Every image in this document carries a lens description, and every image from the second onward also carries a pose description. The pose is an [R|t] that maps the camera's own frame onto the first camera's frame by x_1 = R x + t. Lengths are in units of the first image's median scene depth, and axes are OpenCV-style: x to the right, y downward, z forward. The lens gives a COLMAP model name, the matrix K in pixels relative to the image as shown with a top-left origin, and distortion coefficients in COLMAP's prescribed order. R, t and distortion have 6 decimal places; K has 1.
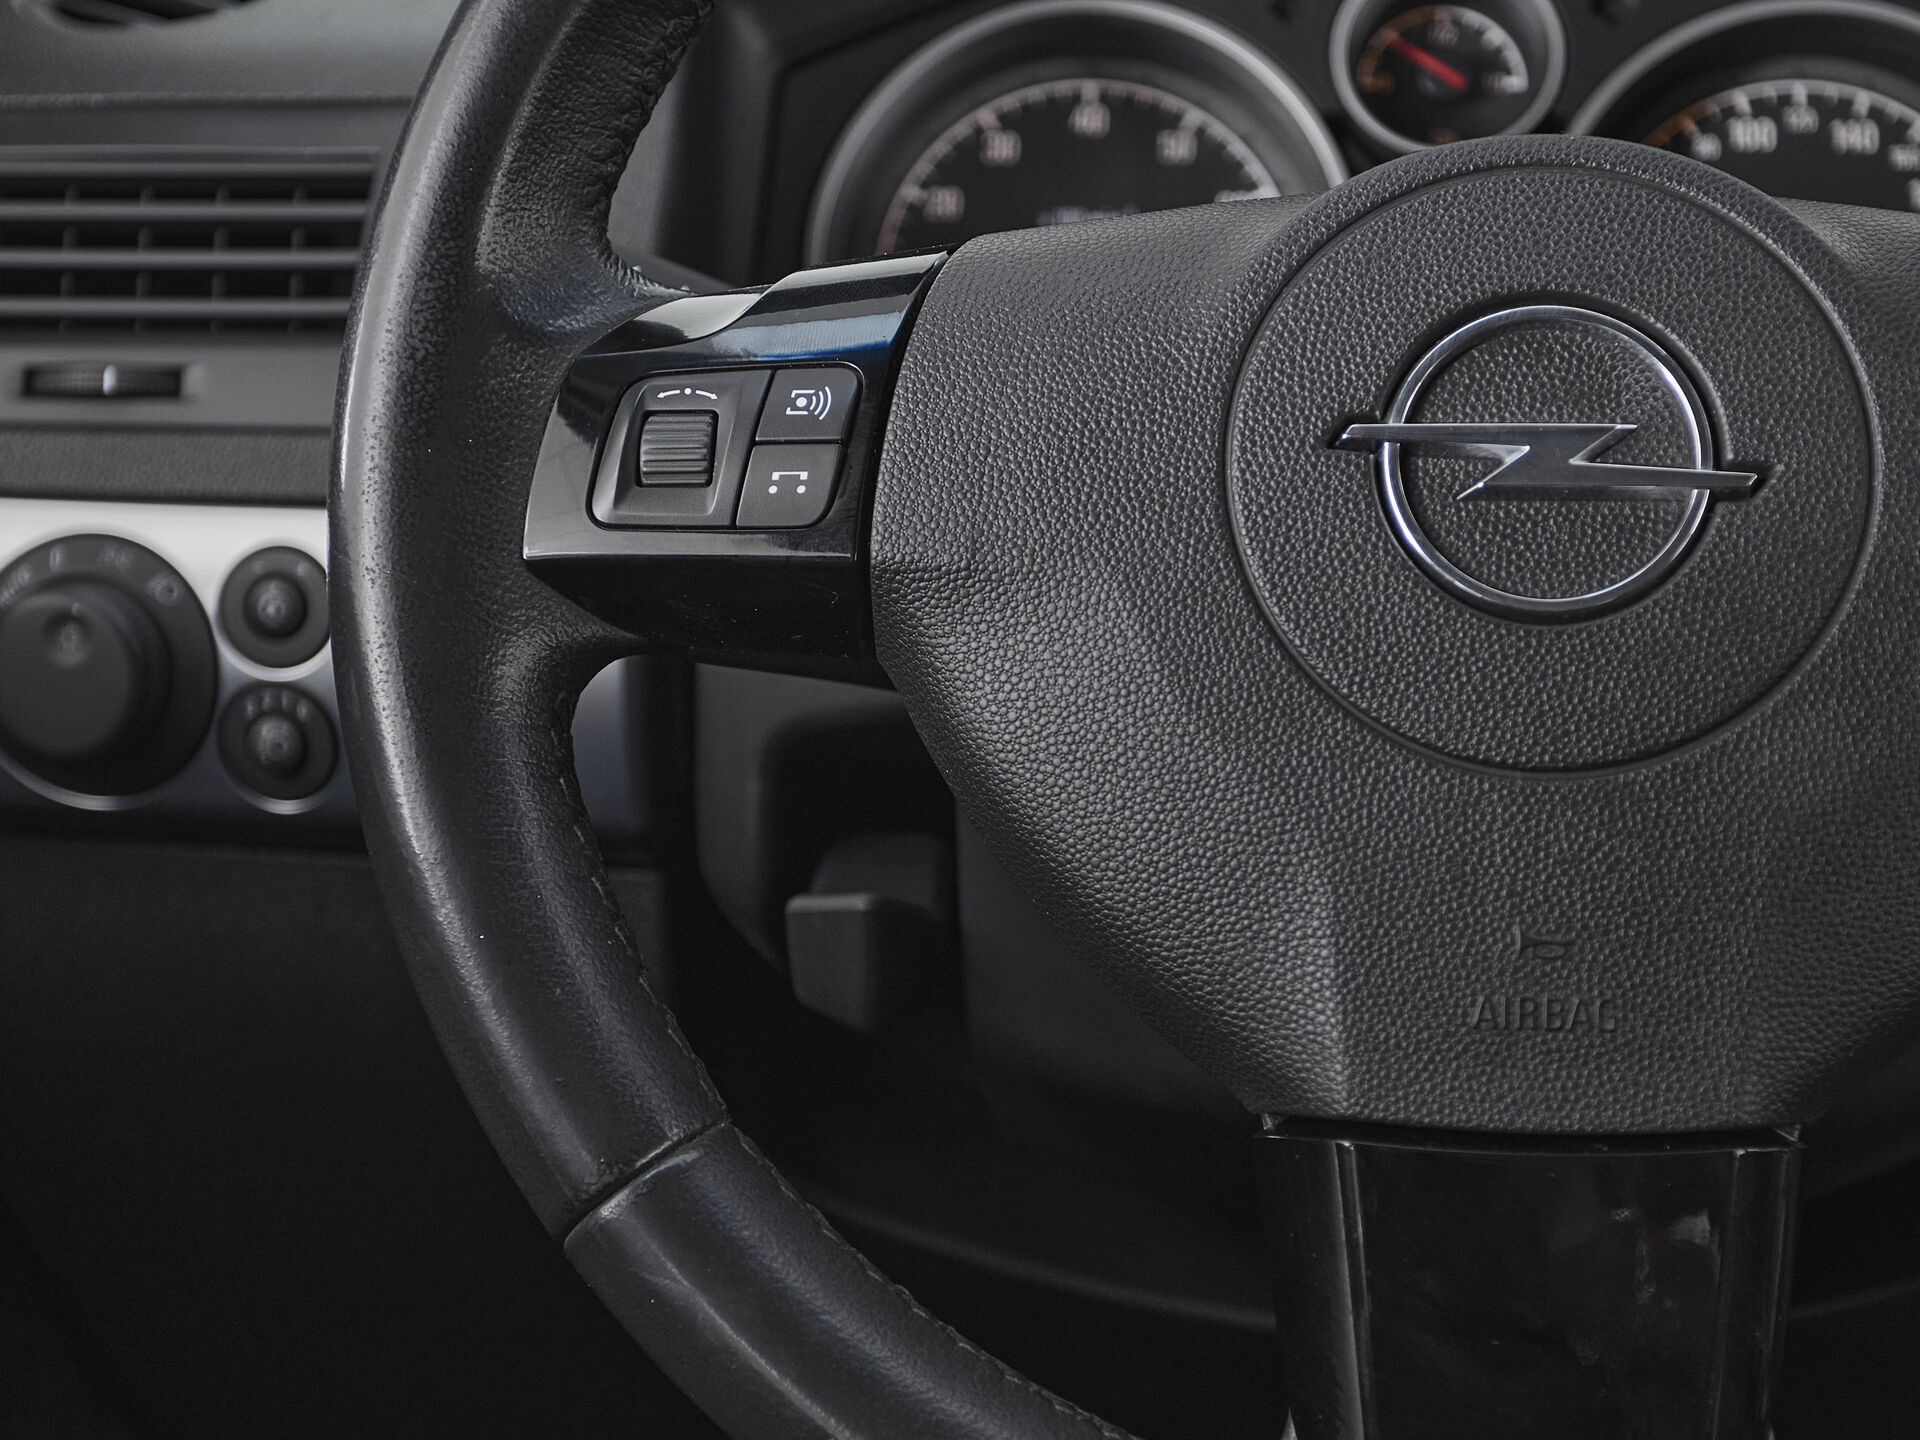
lens RADIAL K [[3548.6, 0, 964.7], [0, 3548.6, 806.2], [0, 0, 1]] dist [0.023781, 0.000000]
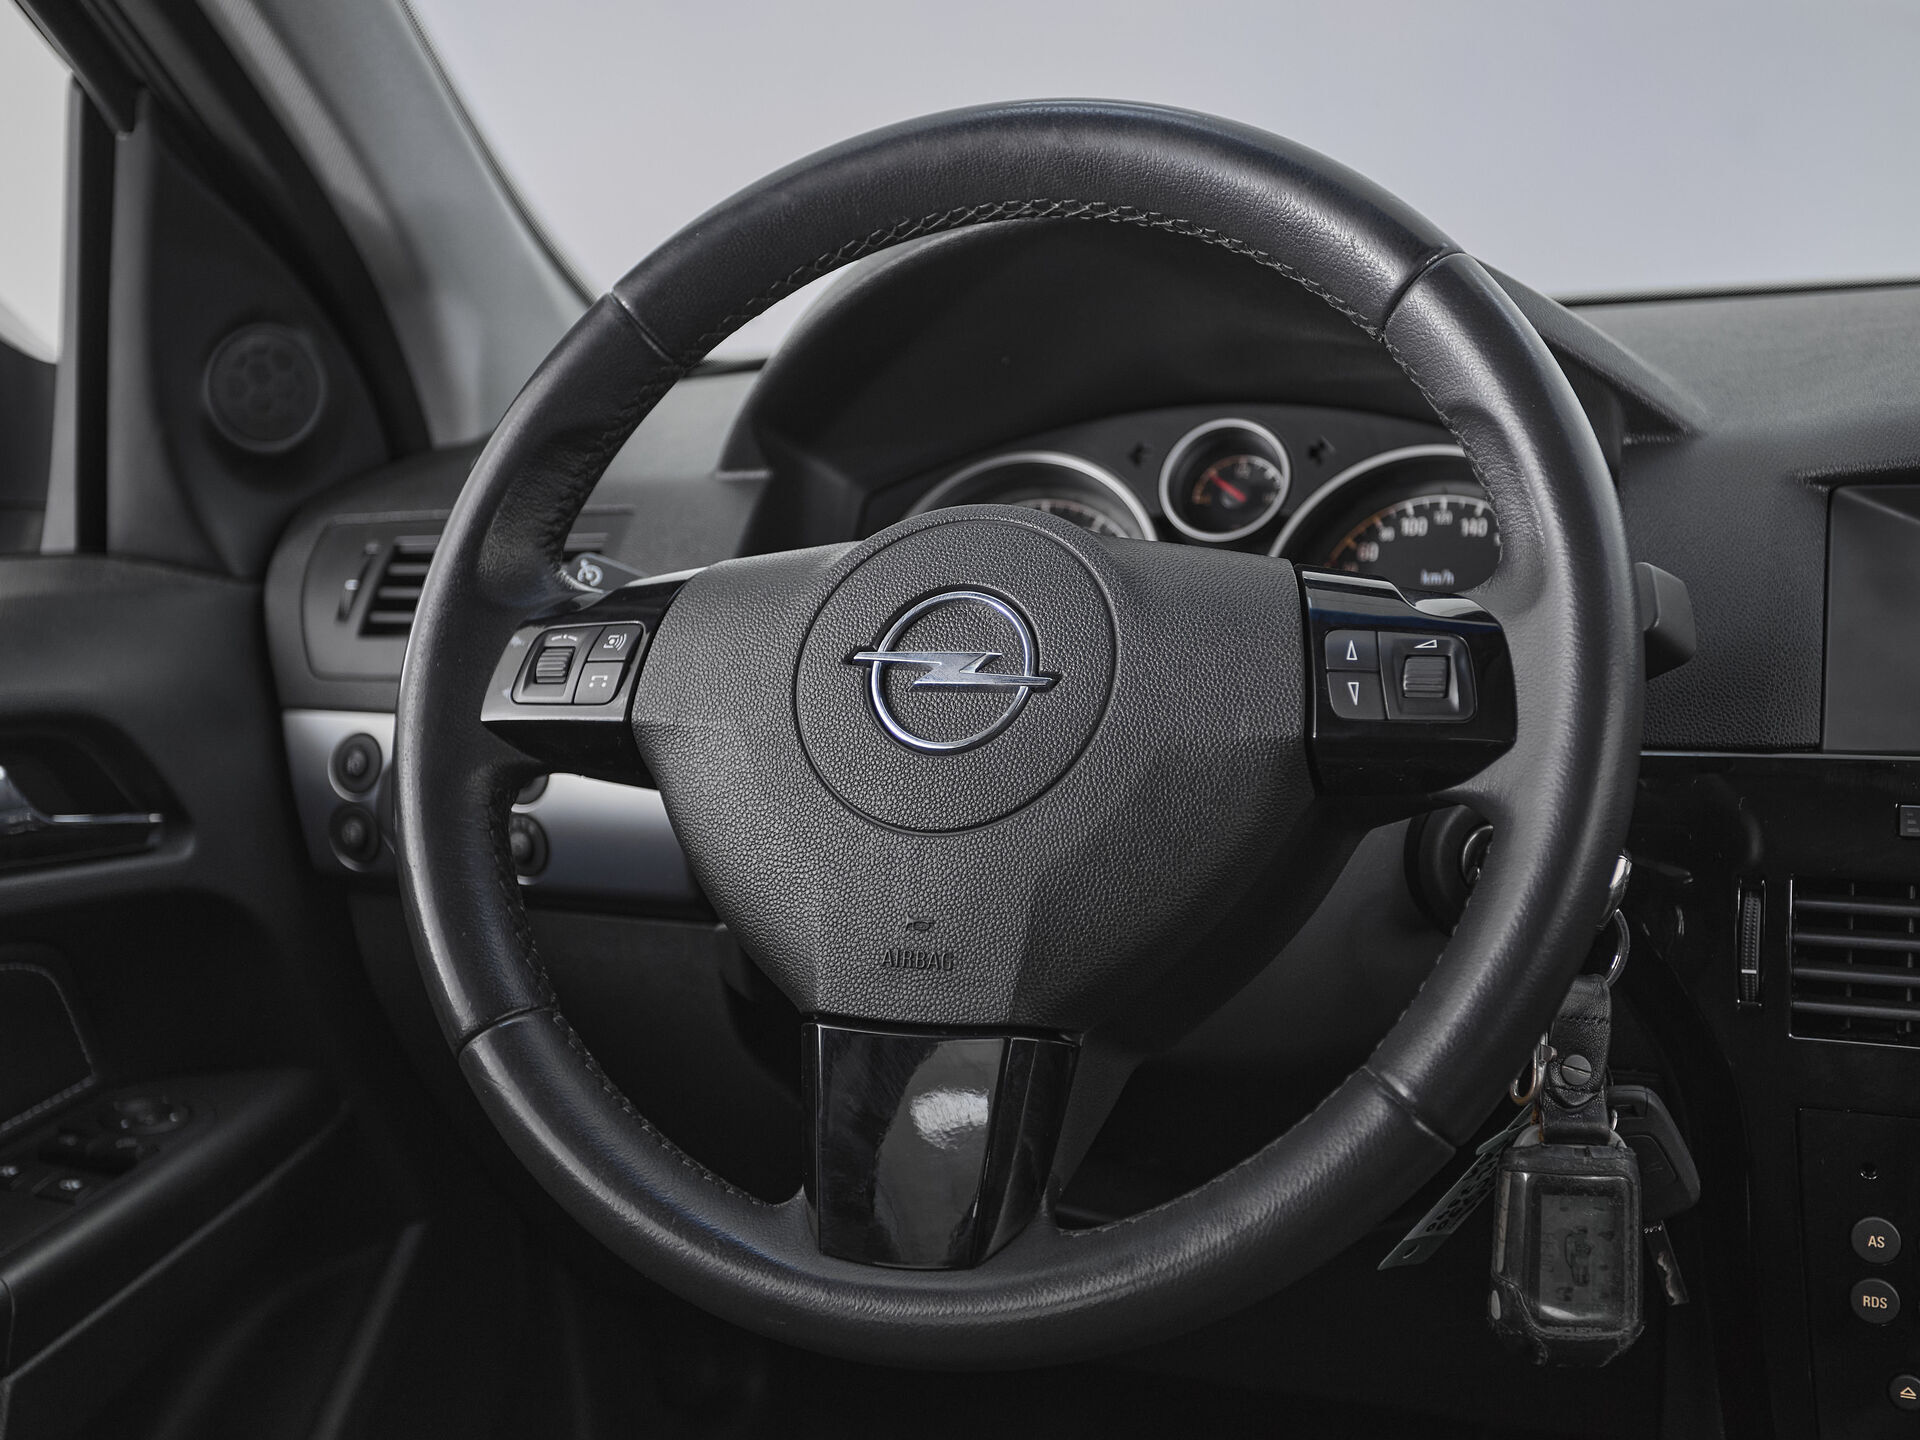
lens RADIAL K [[2470.1, 0, 980.8], [0, 2470.1, 740.0], [0, 0, 1]] dist [0.027820, 0.000000]
pose [[0.961257, 0.016283, -0.275173, 0.513559], [-0.050927, 0.991560, -0.119227, 0.090340], [0.270909, 0.128622, 0.953973, -0.235042]]
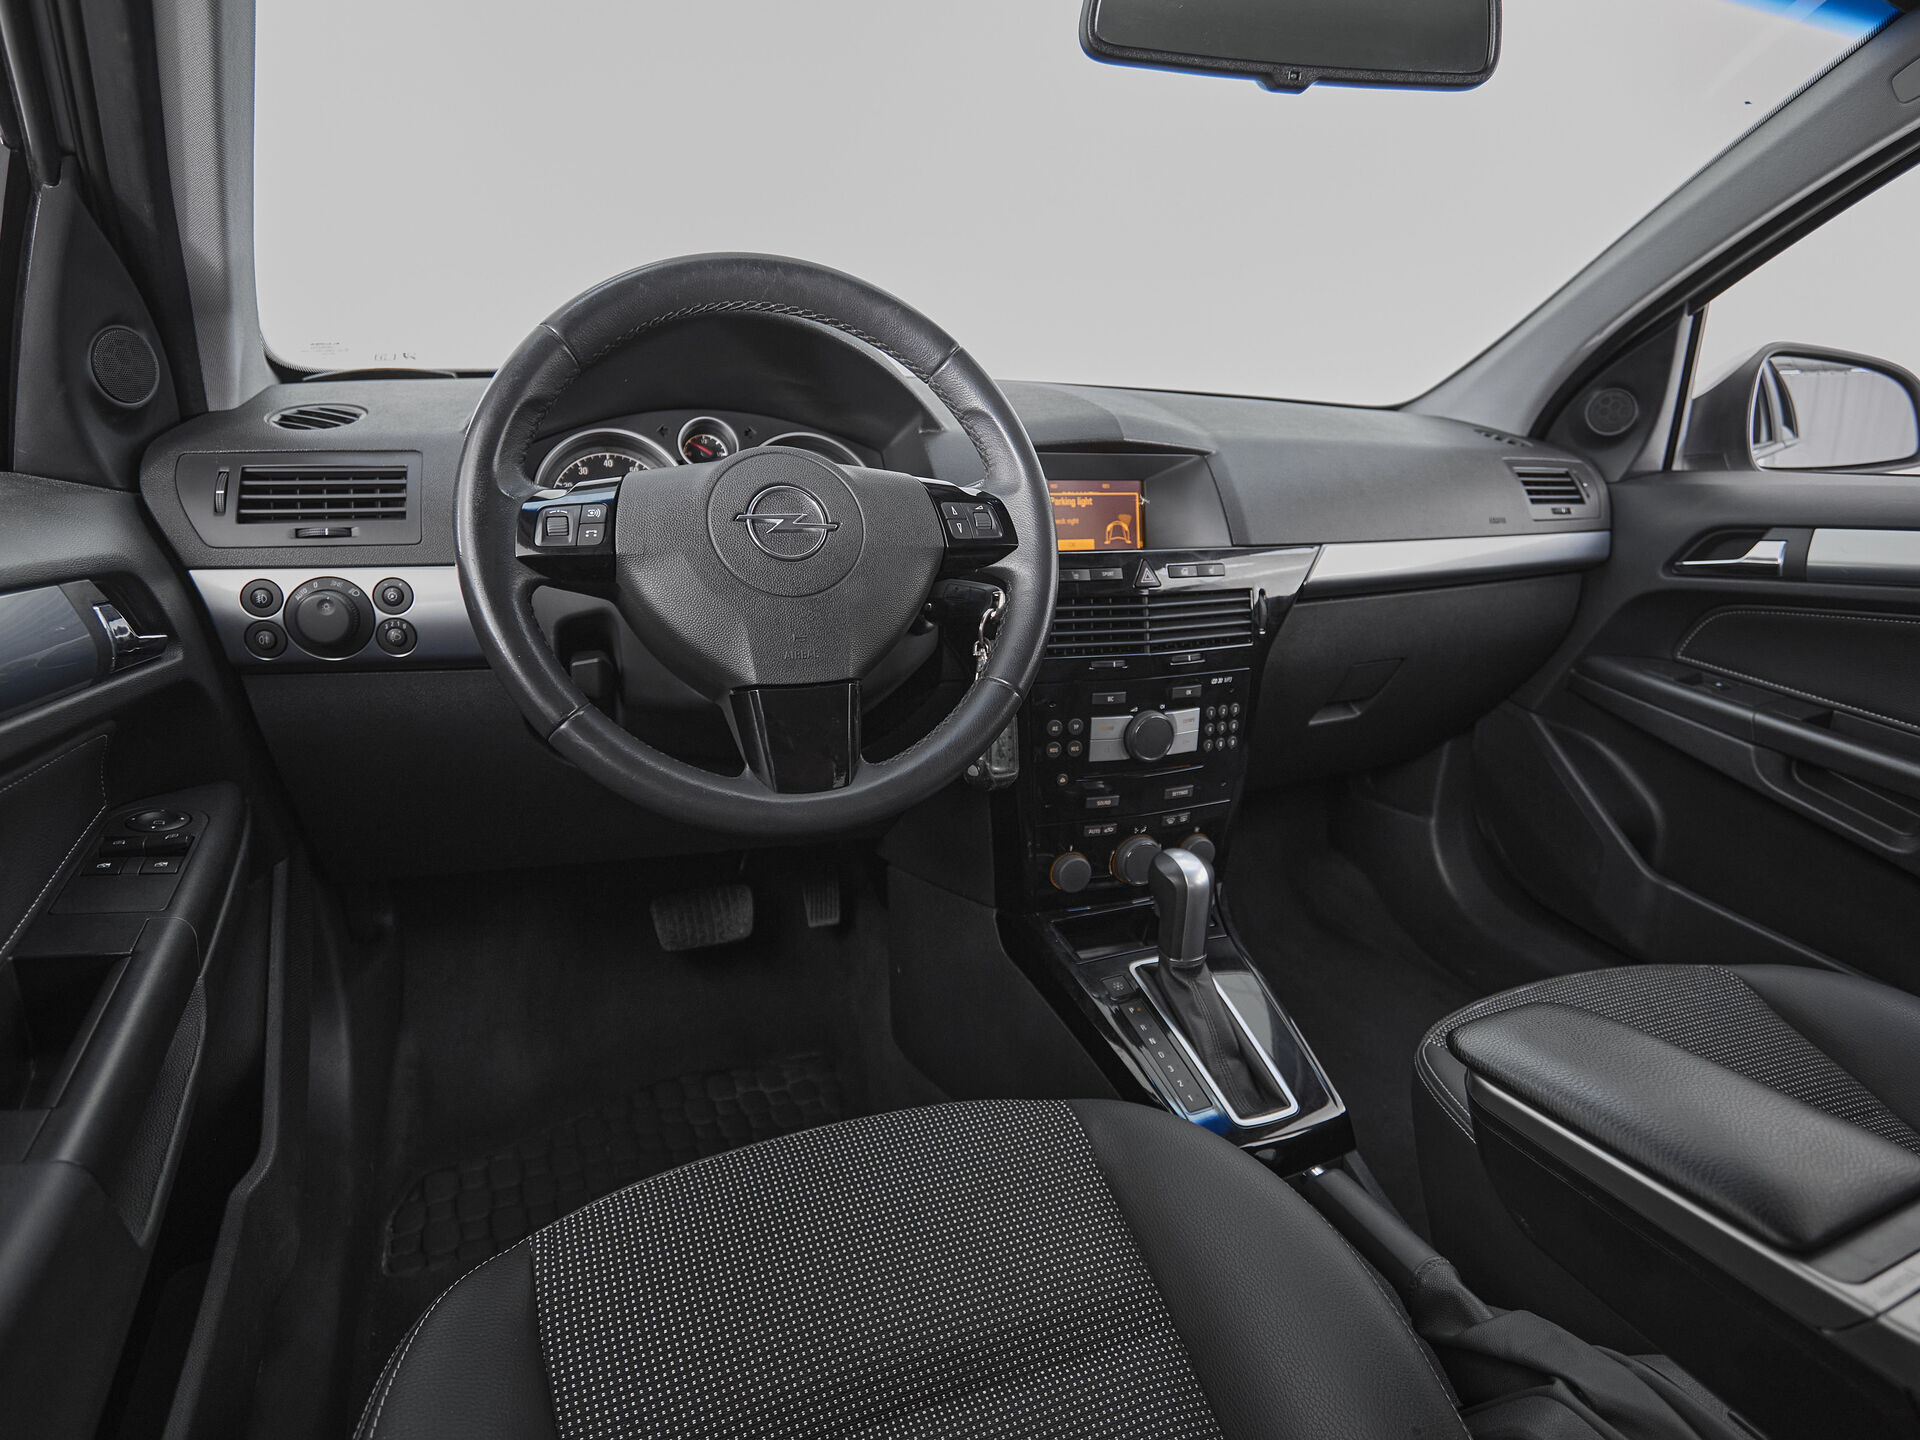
lens RADIAL K [[1062.8, 0, 945.0], [0, 1062.8, 710.2], [0, 0, 1]] dist [-0.003930, -0.005424]
pose [[0.904294, -0.086305, 0.418096, -0.193811], [0.090228, 0.995867, 0.010418, 0.115999], [-0.417267, 0.028303, 0.908343, -0.178680]]
